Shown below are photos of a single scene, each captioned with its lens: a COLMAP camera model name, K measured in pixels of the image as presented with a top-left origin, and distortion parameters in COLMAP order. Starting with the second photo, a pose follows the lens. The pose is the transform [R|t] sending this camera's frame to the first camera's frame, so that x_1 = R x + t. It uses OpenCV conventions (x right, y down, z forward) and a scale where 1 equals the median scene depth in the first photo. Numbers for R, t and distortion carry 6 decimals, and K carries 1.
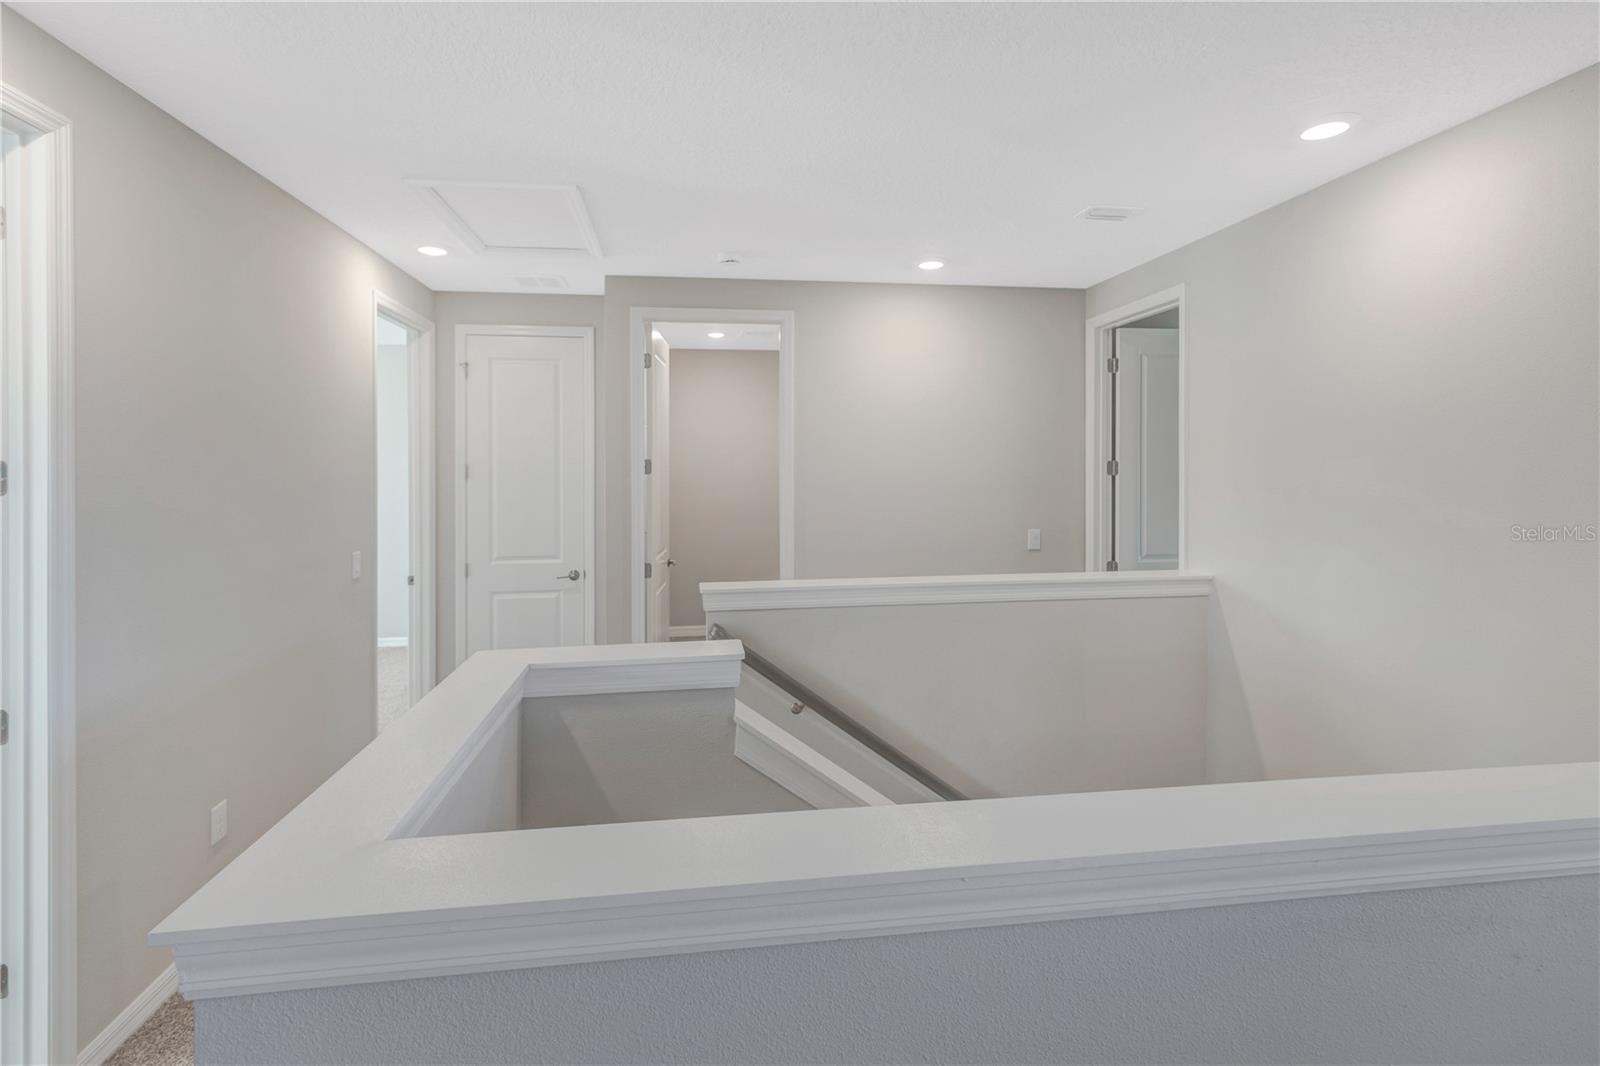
lens RADIAL K [[748.3, 0, 796.4], [0, 748.3, 459.3], [0, 0, 1]] dist [0.003273, 0.000004]
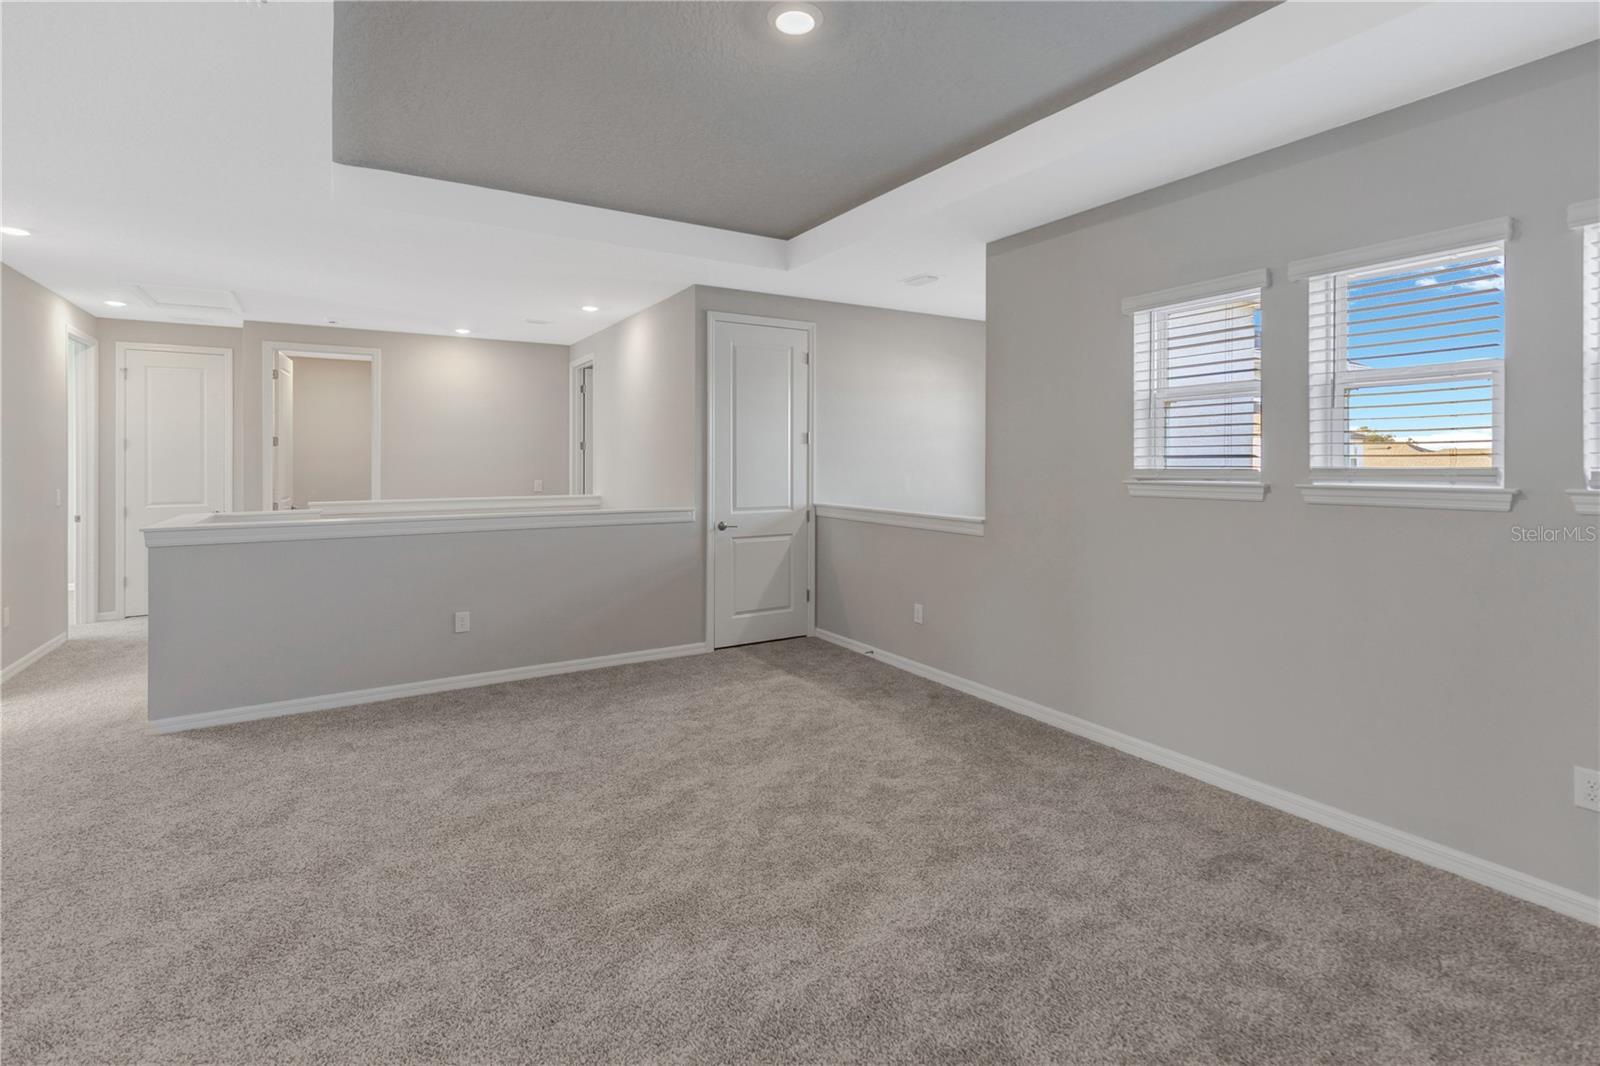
lens RADIAL K [[748.3, 0, 796.4], [0, 748.3, 459.3], [0, 0, 1]] dist [0.003273, 0.000004]
pose [[0.917395, 0.004333, 0.397954, 0.175979], [-0.006867, 0.999964, 0.004941, 0.031126], [-0.397919, -0.007266, 0.917392, -0.865649]]
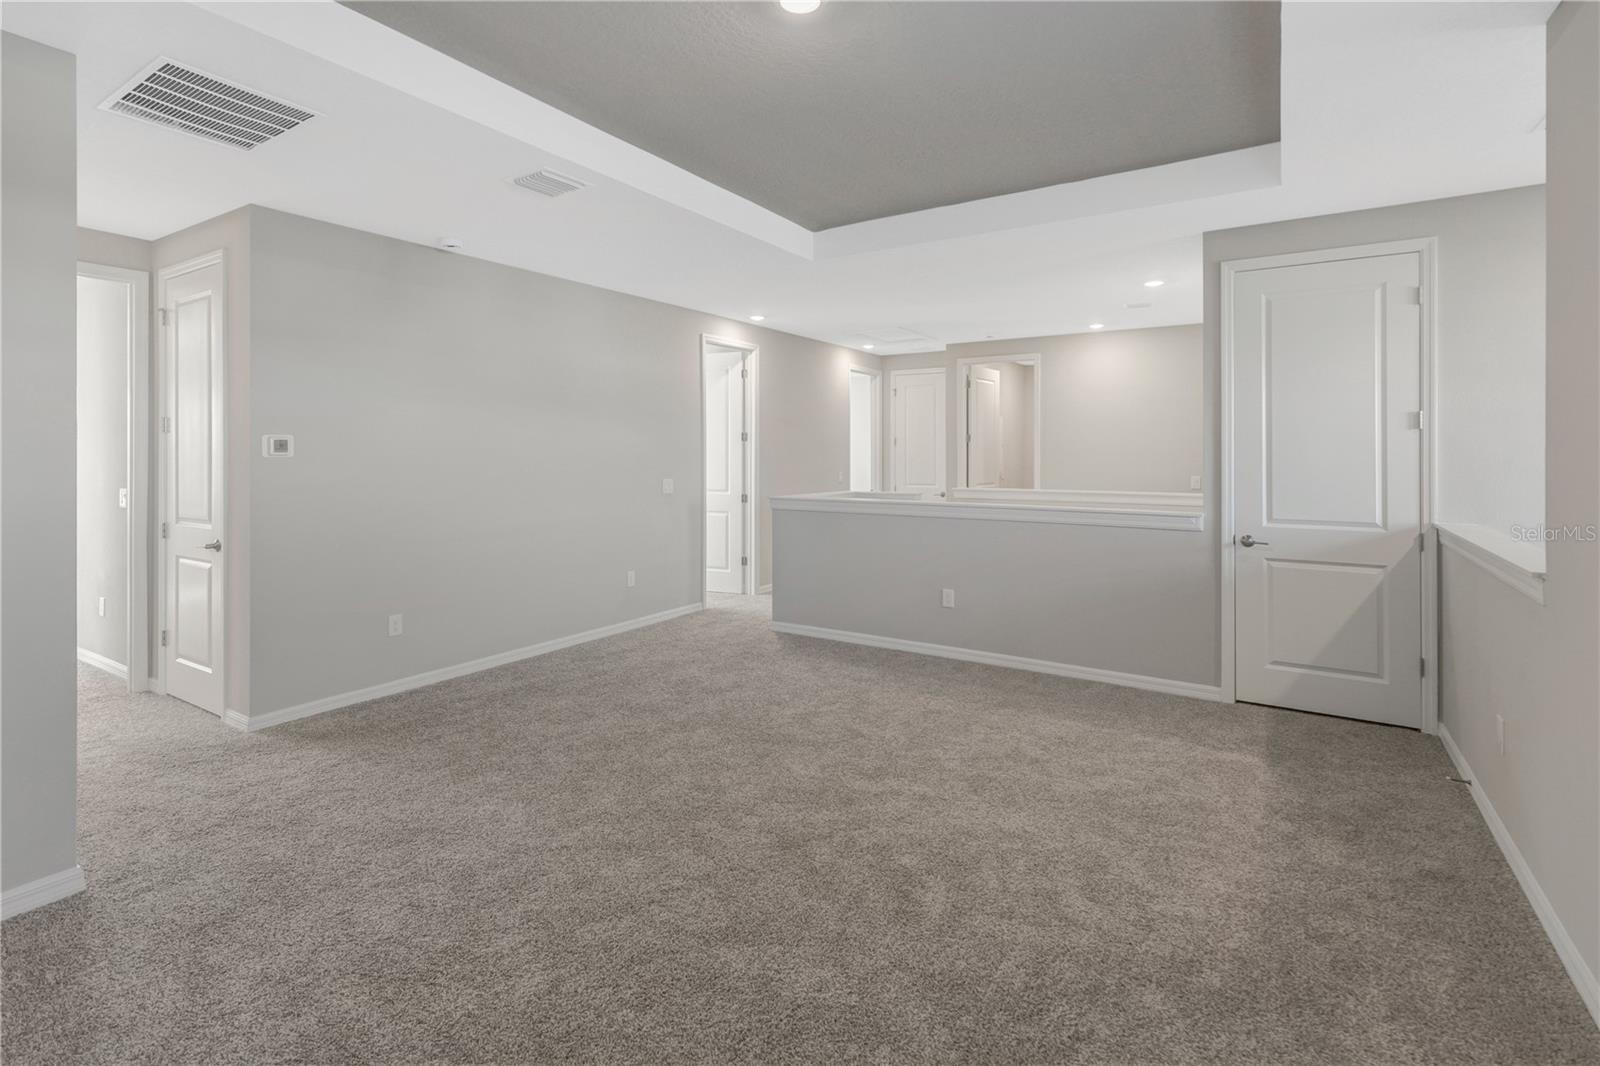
lens RADIAL K [[754.9, 0, 797.7], [0, 754.9, 446.6], [0, 0, 1]] dist [0.003392, 0.000238]
pose [[0.758134, 0.001179, -0.652098, 0.727552], [-0.001328, 0.999999, 0.000263, 0.030626], [0.652098, 0.000667, 0.758134, -0.769001]]
